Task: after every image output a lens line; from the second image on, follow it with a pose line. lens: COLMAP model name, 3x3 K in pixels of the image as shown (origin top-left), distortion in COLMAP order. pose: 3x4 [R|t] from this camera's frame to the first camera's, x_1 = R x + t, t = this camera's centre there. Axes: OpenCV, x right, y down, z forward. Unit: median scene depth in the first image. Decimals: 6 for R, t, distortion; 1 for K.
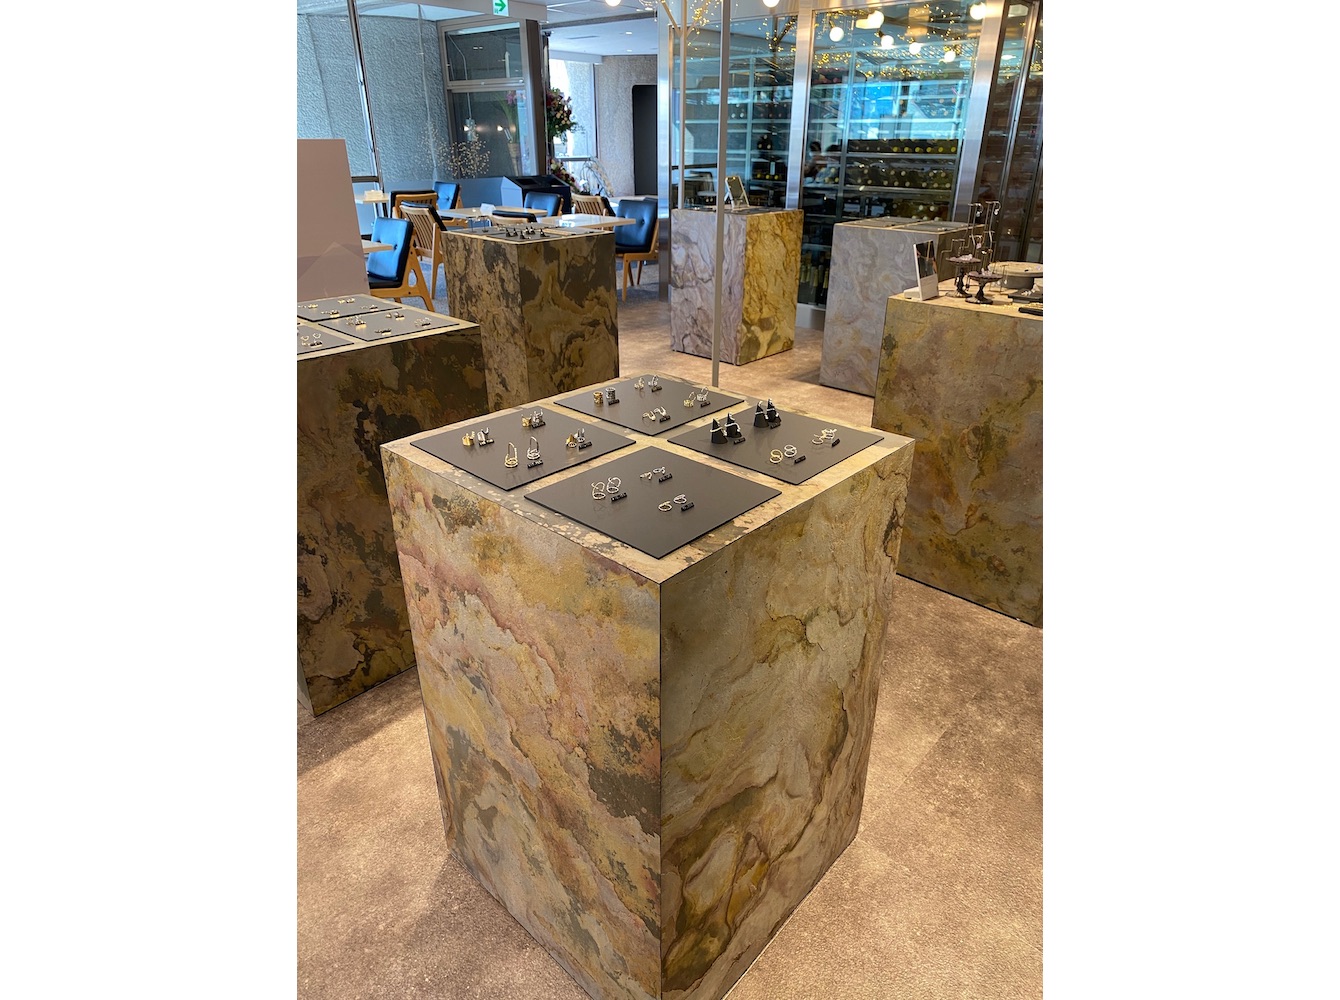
lens RADIAL K [[735.1, 0, 674.1], [0, 735.1, 507.9], [0, 0, 1]] dist [0.046809, 0.000129]
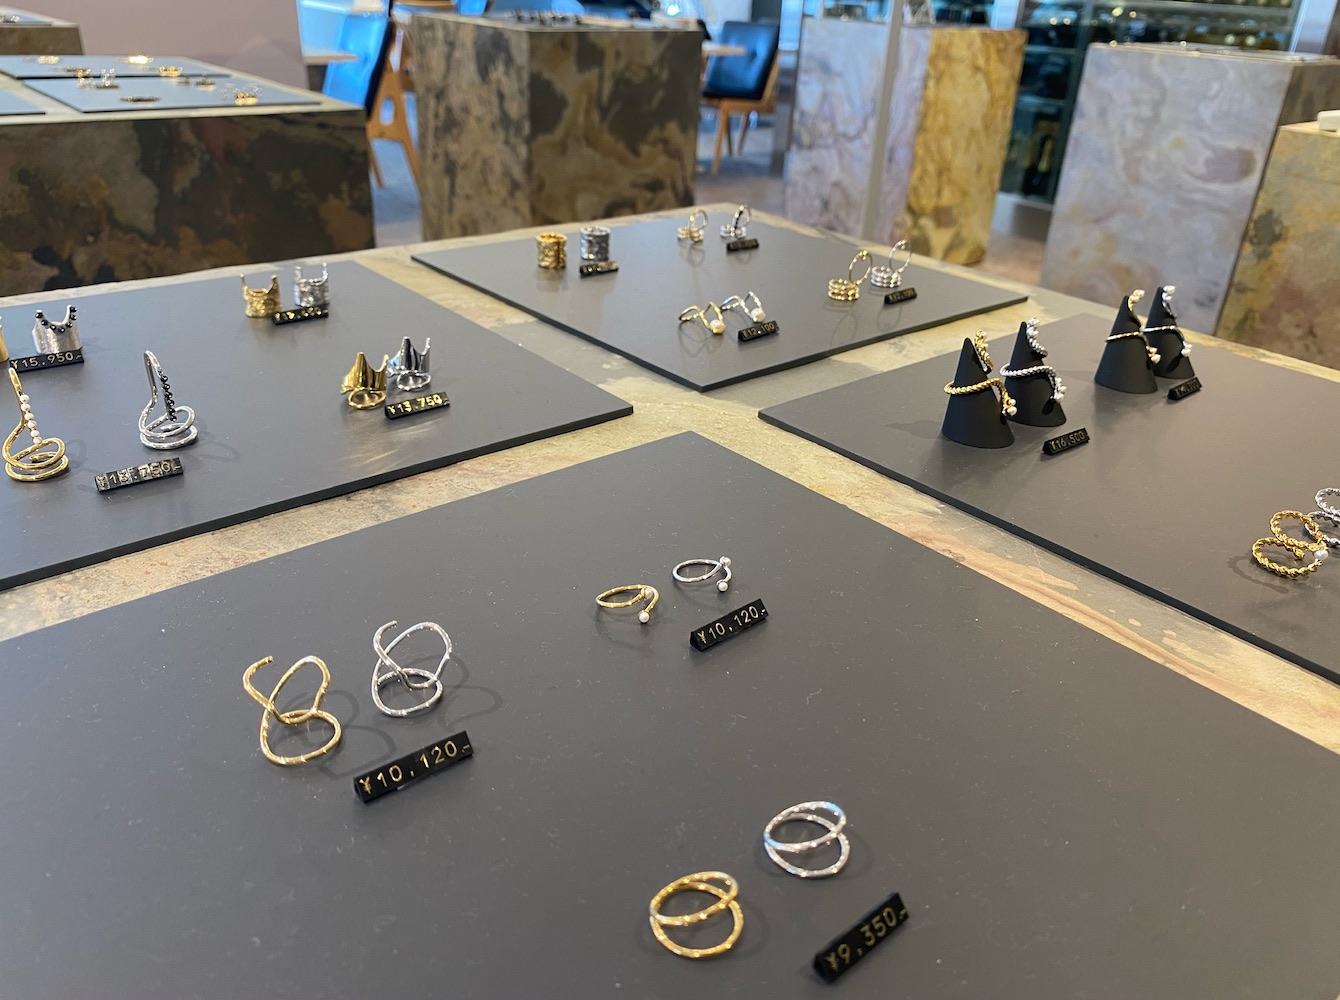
lens RADIAL K [[1020.0, 0, 671.5], [0, 1020.0, 497.0], [0, 0, 1]] dist [0.025394, -0.057548]
pose [[0.991708, 0.093905, -0.087730, -0.001715], [-0.092882, 0.995554, 0.015686, -0.020155], [0.088813, -0.007408, 0.996021, 0.198858]]
